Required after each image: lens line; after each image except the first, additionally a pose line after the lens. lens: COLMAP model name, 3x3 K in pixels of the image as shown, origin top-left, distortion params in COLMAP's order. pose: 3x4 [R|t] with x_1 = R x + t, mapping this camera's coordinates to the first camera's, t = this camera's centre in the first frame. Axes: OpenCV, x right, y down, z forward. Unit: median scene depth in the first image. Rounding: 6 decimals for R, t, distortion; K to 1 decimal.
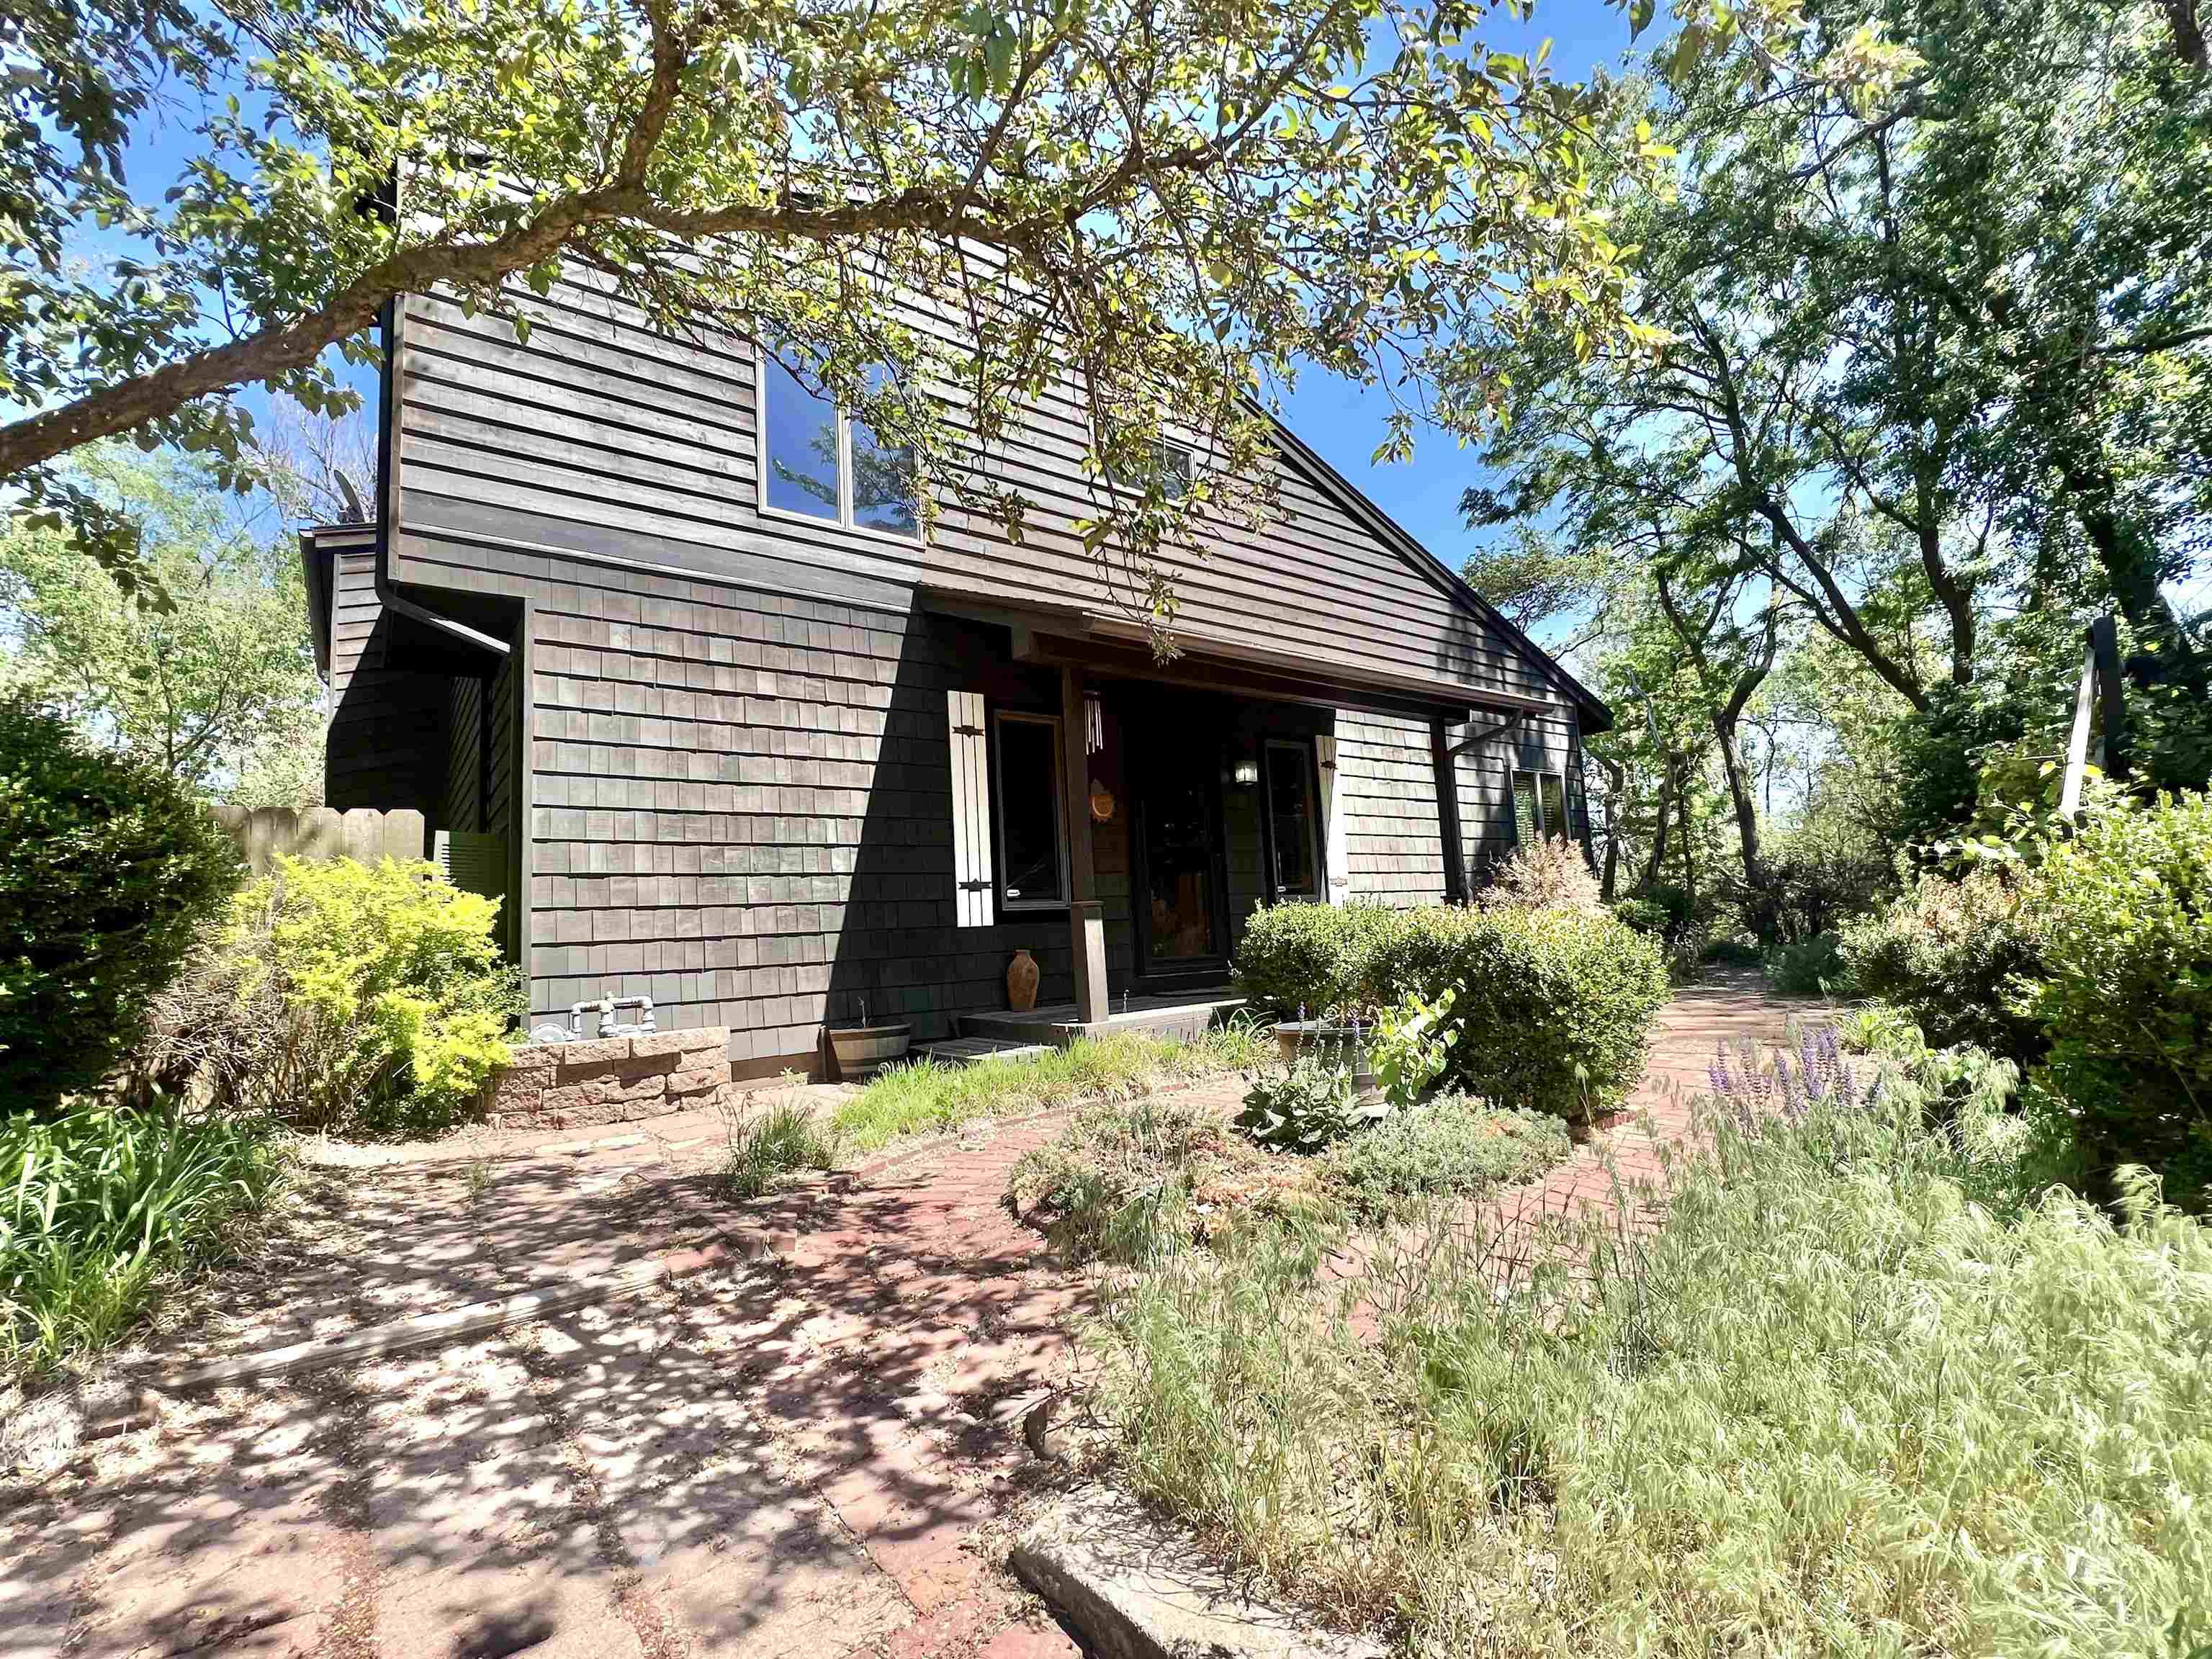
lens RADIAL K [[1034.2, 0, 1106.0], [0, 1034.2, 829.5], [0, 0, 1]] dist [0.001235, 0.000360]
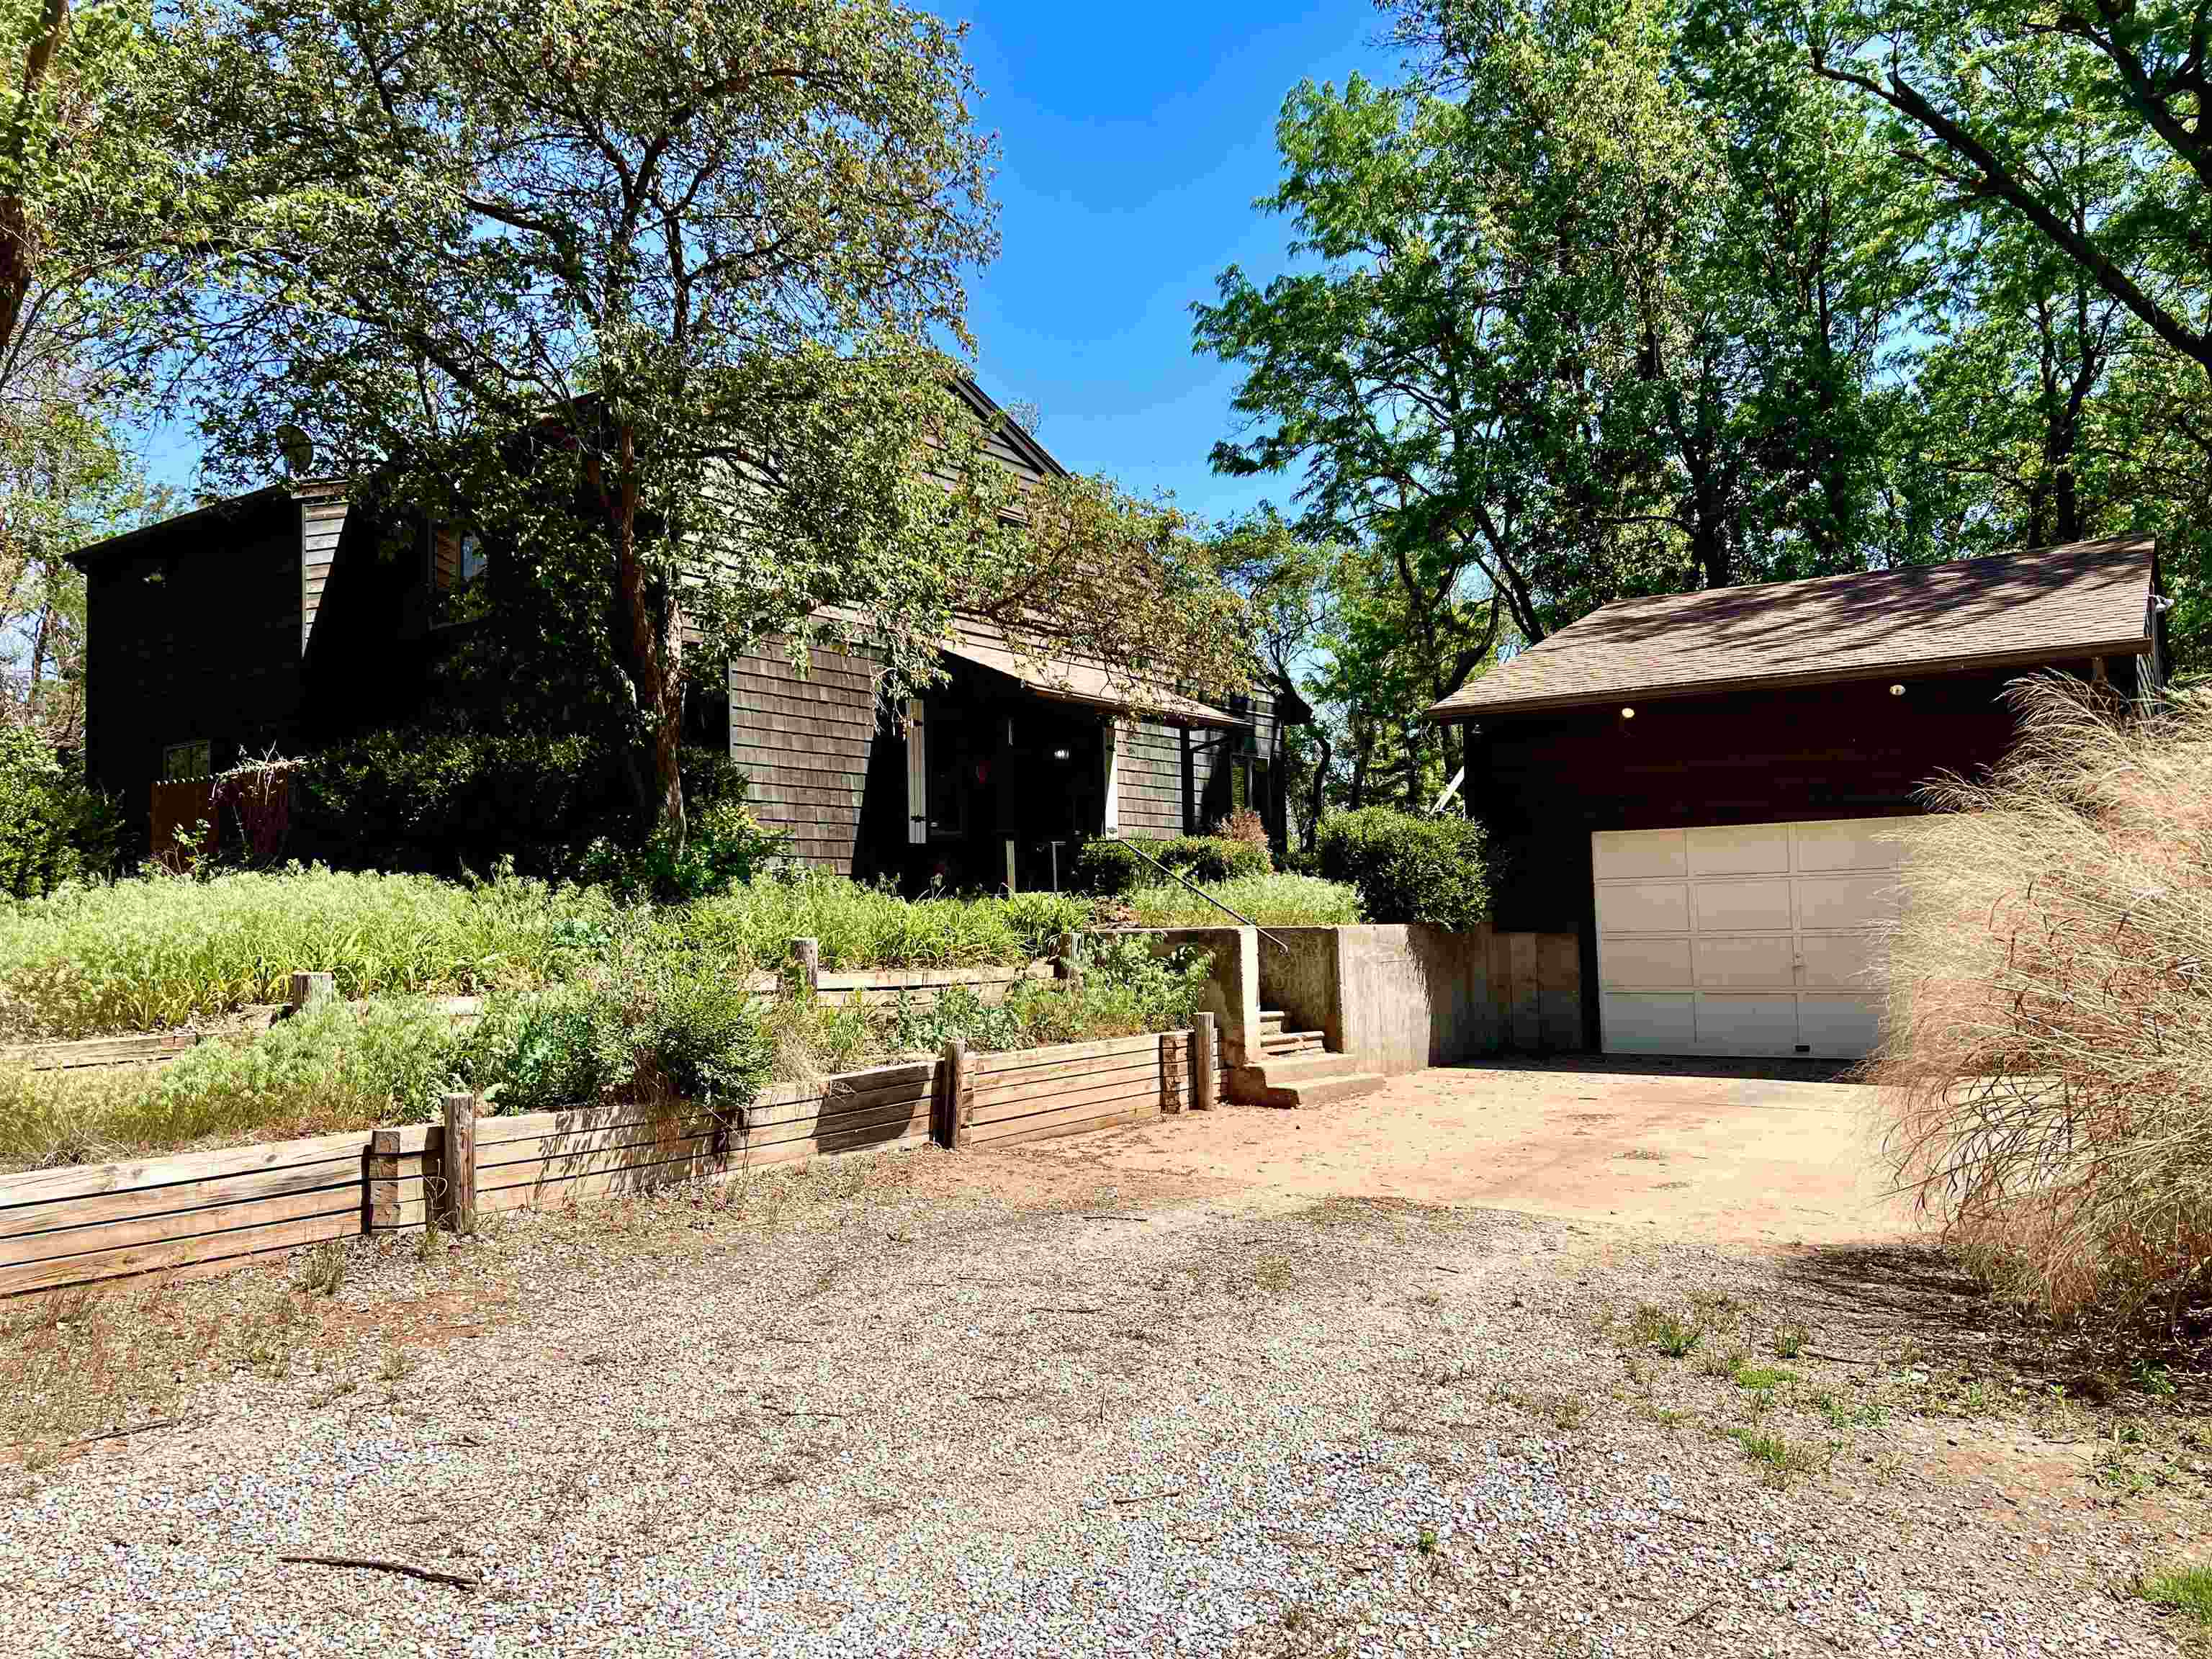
lens RADIAL K [[1667.1, 0, 1106.0], [0, 1667.1, 829.5], [0, 0, 1]] dist [-0.001227, -0.000496]
pose [[0.955812, 0.054798, 0.288825, -0.600550], [-0.067168, 0.997193, 0.033084, -0.036153], [-0.286202, -0.051022, 0.956810, -1.610965]]
